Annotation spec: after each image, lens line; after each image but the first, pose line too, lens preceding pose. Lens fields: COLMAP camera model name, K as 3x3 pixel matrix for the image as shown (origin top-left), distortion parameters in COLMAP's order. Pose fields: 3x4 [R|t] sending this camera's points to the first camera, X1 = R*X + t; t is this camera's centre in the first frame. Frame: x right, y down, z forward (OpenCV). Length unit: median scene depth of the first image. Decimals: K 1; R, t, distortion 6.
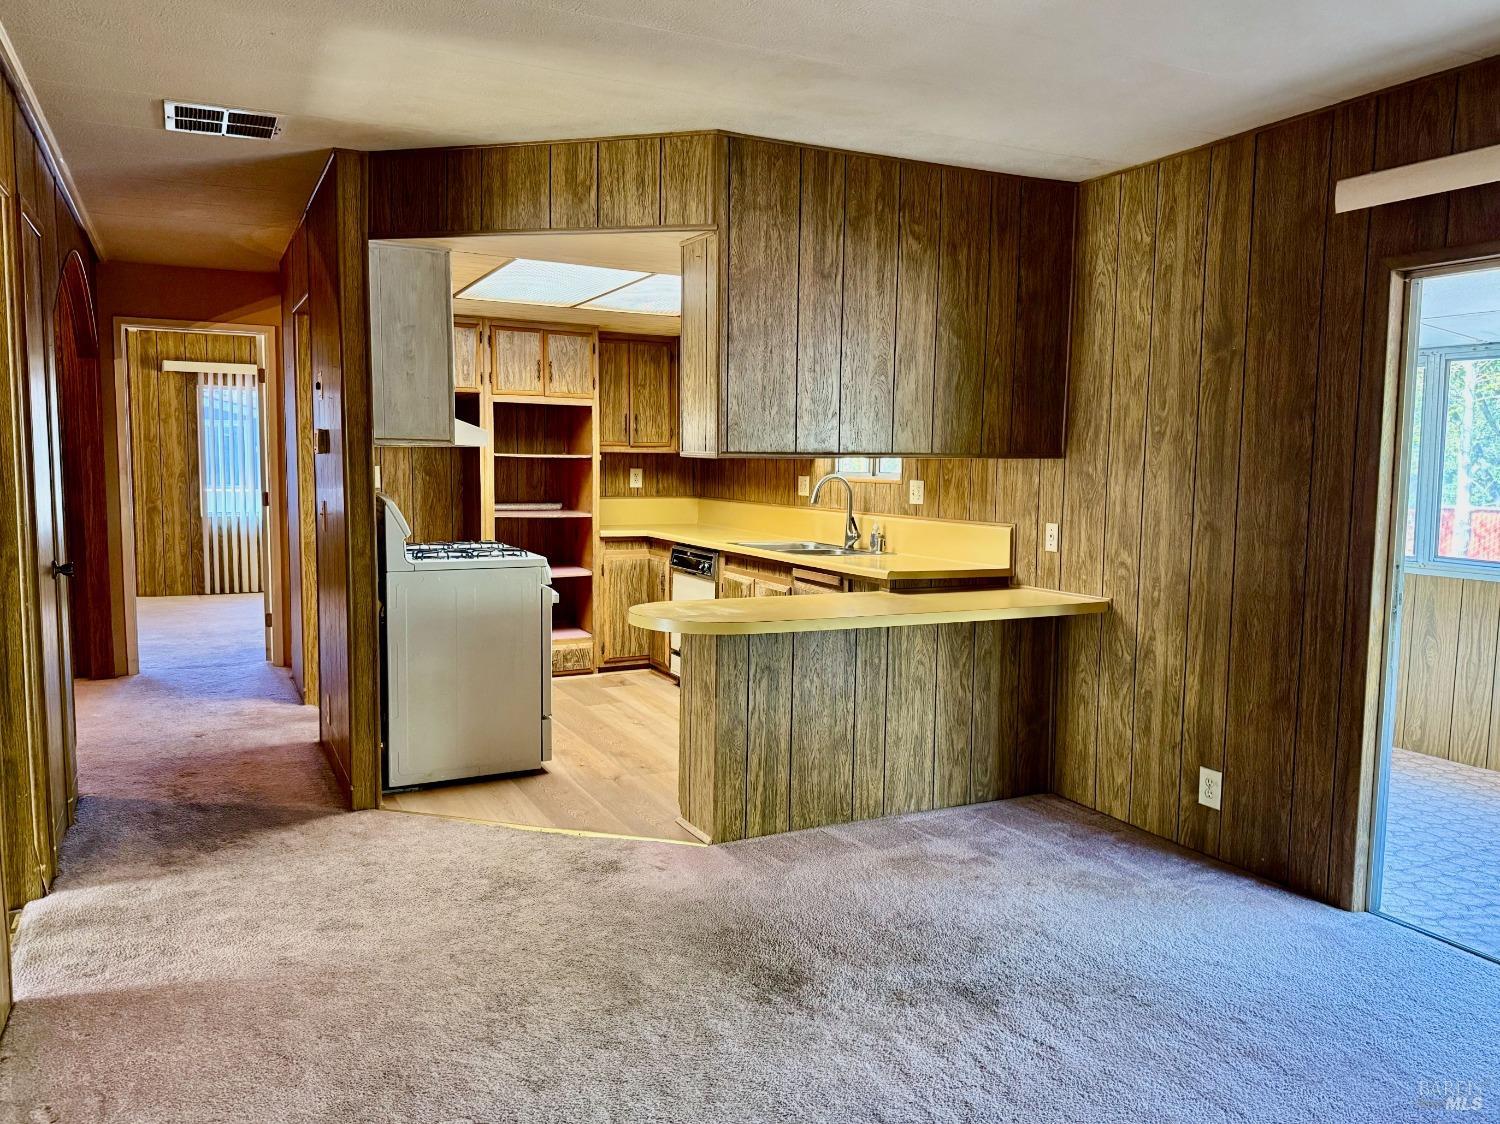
lens RADIAL K [[1088.0, 0, 748.9], [0, 1088.0, 566.4], [0, 0, 1]] dist [0.005697, -0.021697]
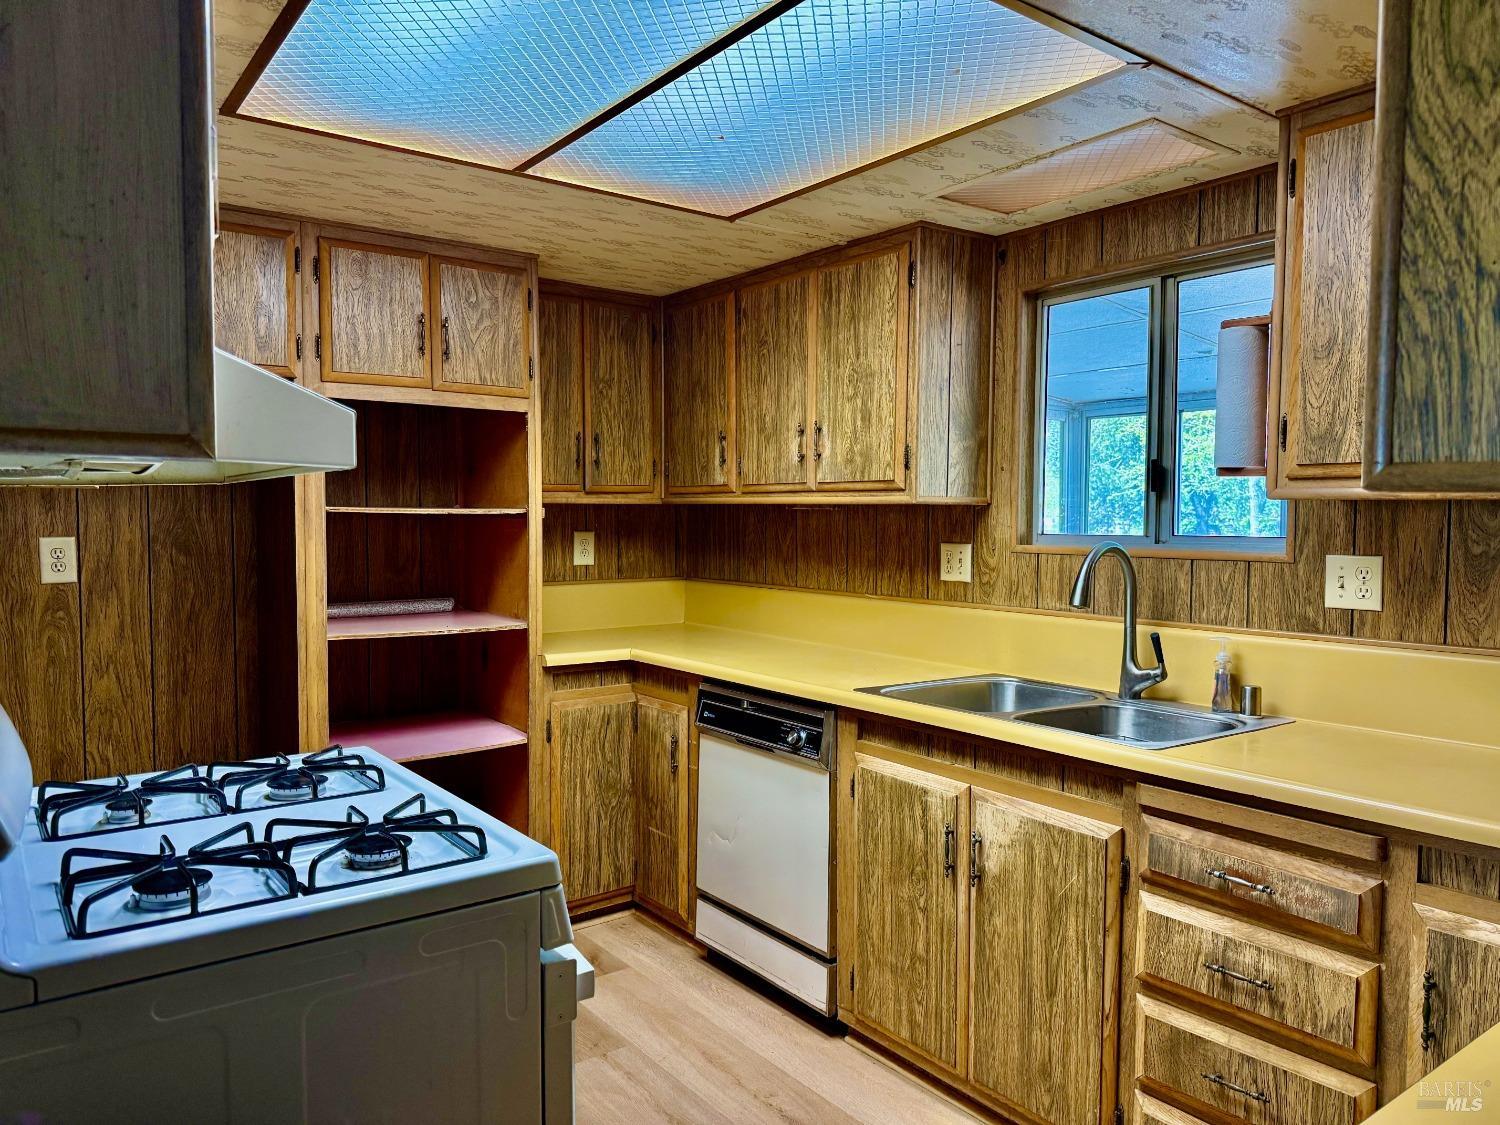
lens RADIAL K [[1088.0, 0, 763.3], [0, 1088.0, 553.9], [0, 0, 1]] dist [0.005697, -0.021697]
pose [[0.985171, -0.017450, 0.170683, -0.122780], [0.027953, 0.997847, -0.059325, -0.047611], [-0.169281, 0.063217, 0.983538, 0.482230]]
